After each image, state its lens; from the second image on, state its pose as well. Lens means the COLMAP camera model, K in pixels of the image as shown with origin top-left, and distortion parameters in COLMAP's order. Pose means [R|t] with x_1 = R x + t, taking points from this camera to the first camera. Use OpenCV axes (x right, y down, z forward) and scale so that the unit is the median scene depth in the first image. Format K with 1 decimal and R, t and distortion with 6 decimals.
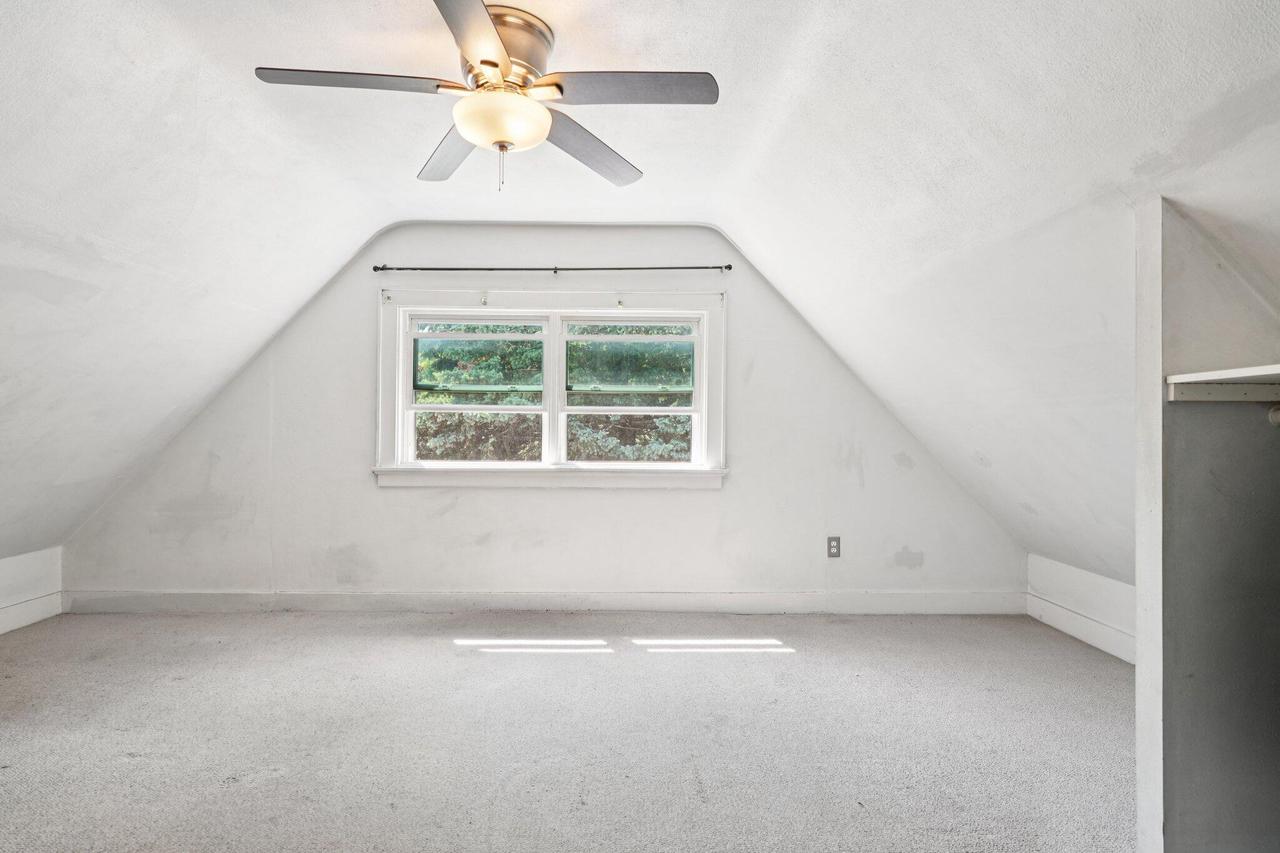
lens RADIAL K [[640.4, 0, 639.6], [0, 640.4, 425.6], [0, 0, 1]] dist [-0.006691, 0.001062]
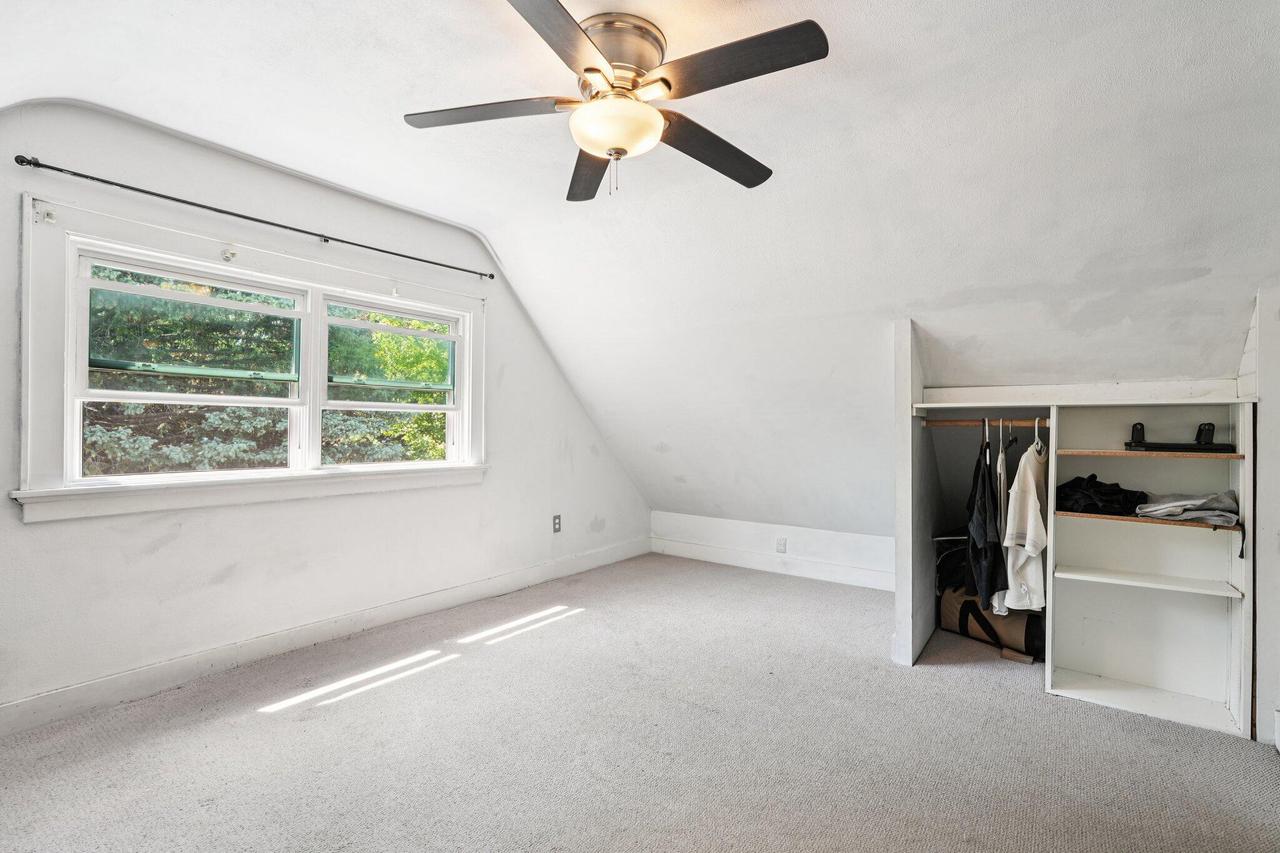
lens RADIAL K [[580.2, 0, 635.7], [0, 580.2, 428.6], [0, 0, 1]] dist [-0.015127, 0.006082]
pose [[0.609412, -0.003550, 0.792846, -0.483539], [-0.006748, 0.999931, 0.009664, -0.003238], [-0.792825, -0.011240, 0.609345, 0.211736]]
